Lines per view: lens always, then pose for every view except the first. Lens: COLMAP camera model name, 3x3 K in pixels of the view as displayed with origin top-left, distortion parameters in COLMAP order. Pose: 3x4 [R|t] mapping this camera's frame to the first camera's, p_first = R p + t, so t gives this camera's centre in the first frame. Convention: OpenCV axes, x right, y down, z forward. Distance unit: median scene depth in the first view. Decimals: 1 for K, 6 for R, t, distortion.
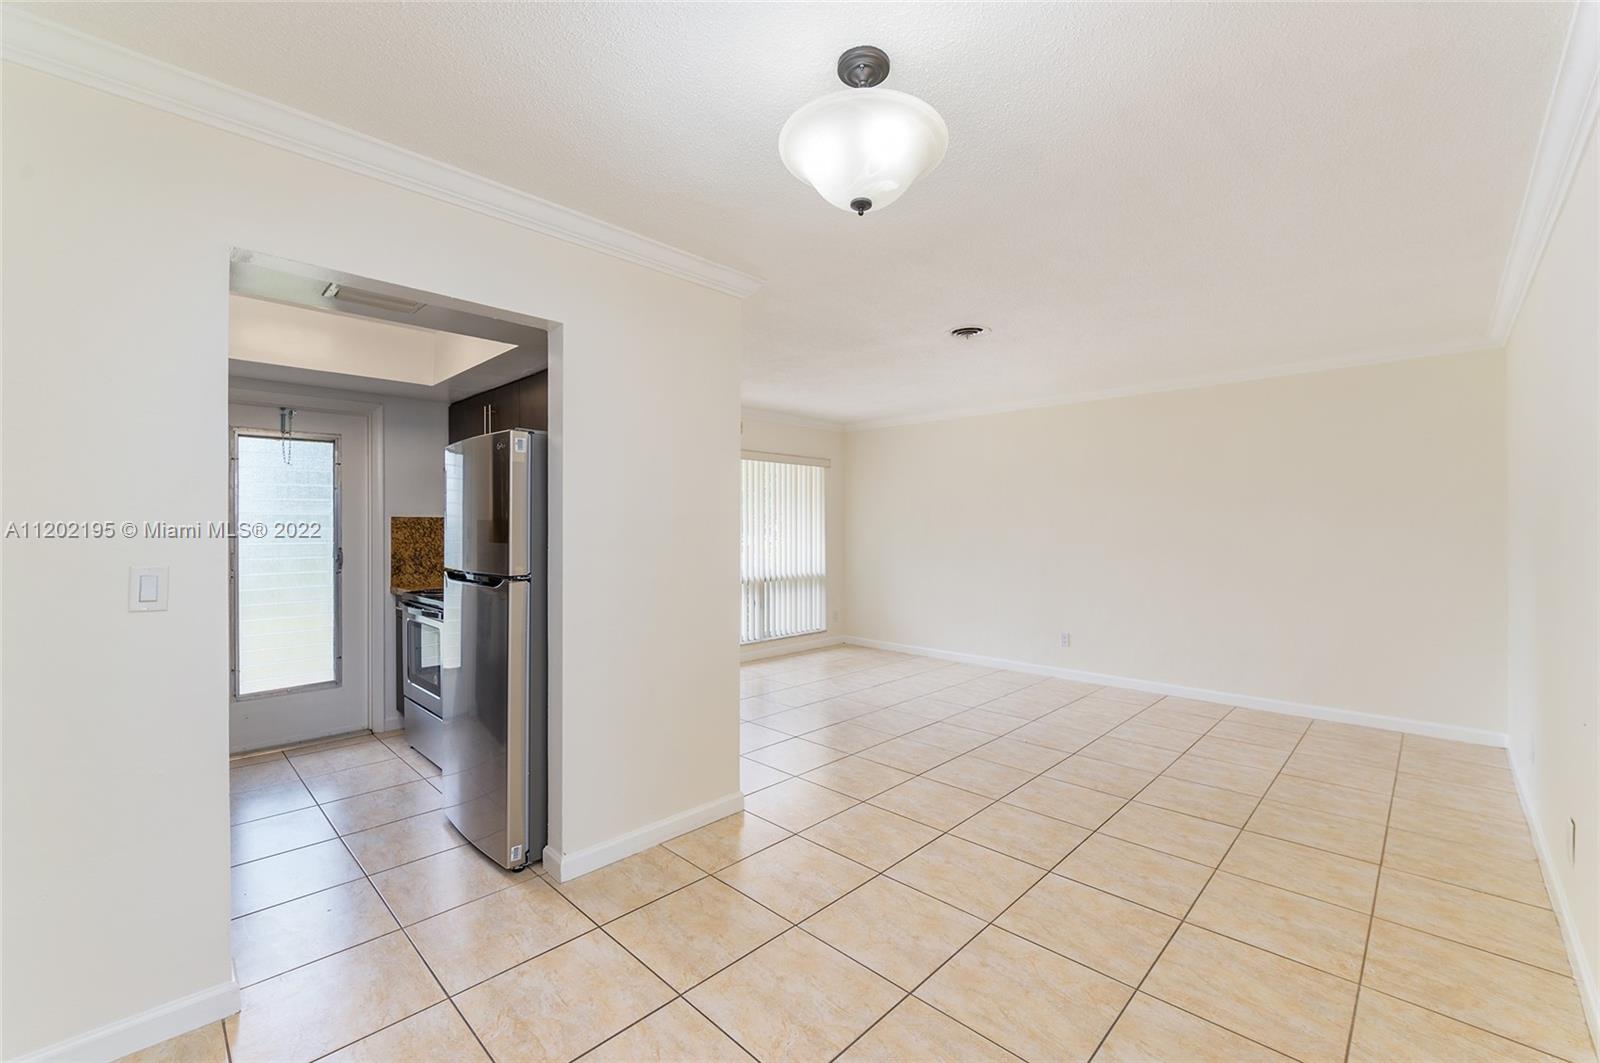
lens RADIAL K [[671.7, 0, 839.3], [0, 671.7, 529.8], [0, 0, 1]] dist [-0.001855, -0.000183]
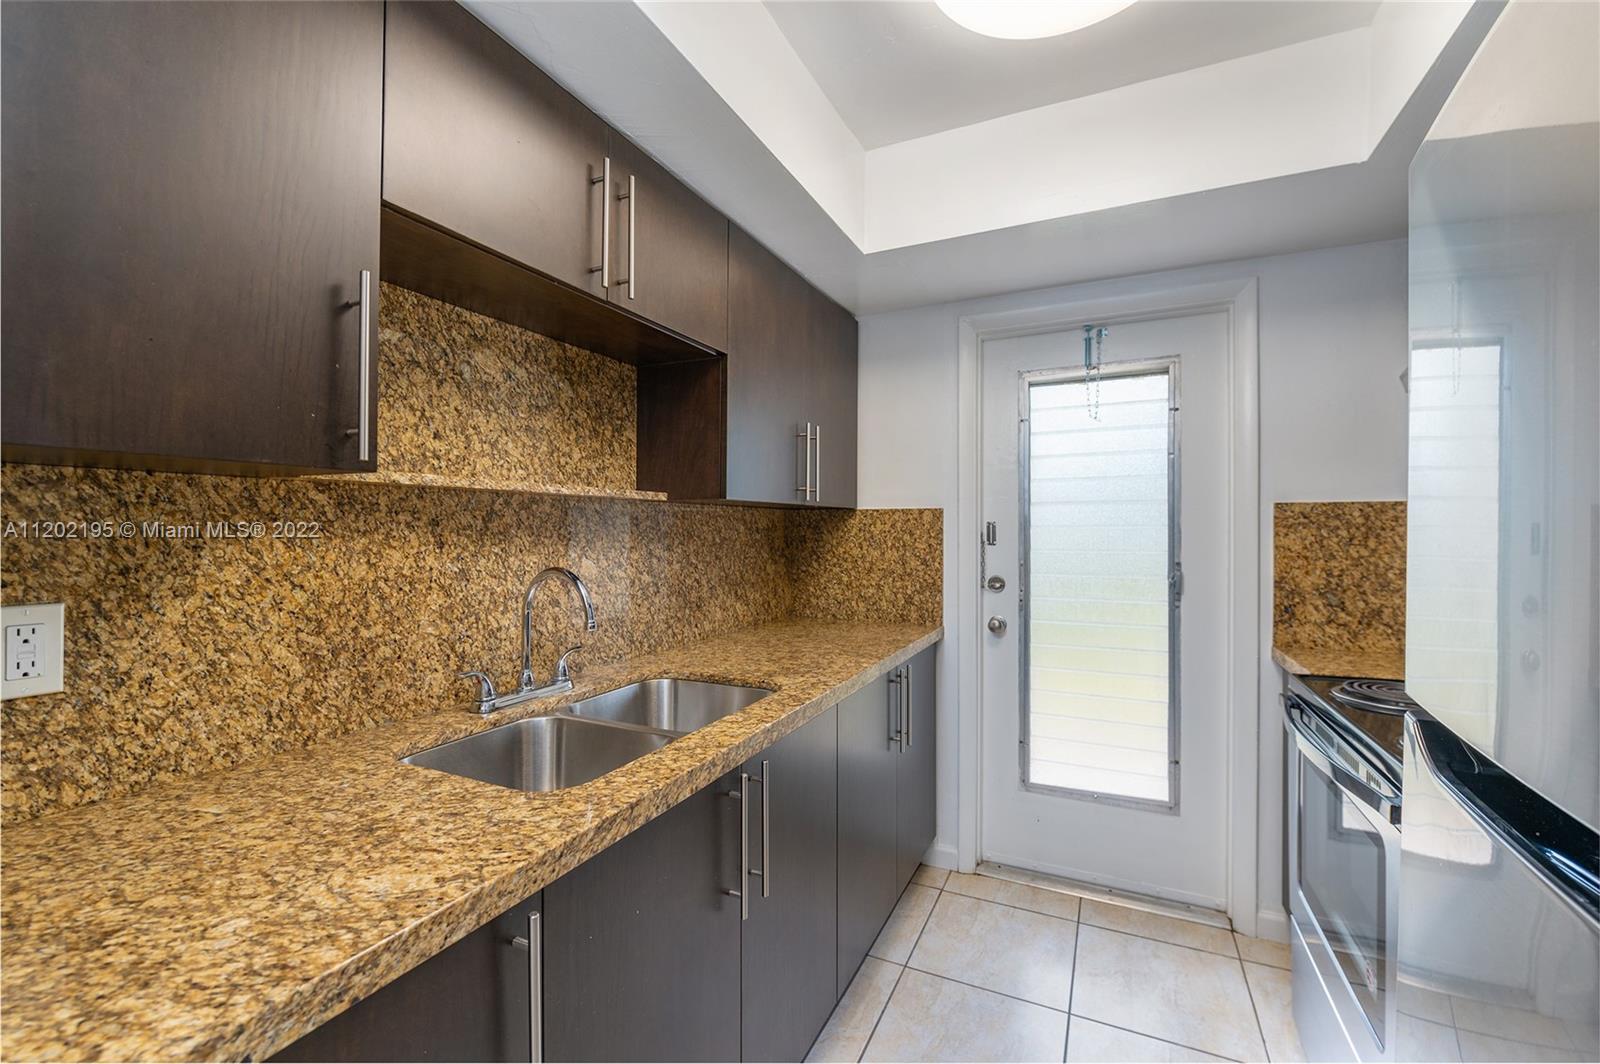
lens RADIAL K [[647.4, 0, 800.0], [0, 647.4, 532.0], [0, 0, 1]] dist [0.001056, -0.000016]
pose [[0.286668, 0.004457, -0.958020, -0.325972], [-0.002891, 0.999989, 0.003787, 0.000664], [0.958026, 0.001684, 0.286678, 0.552570]]
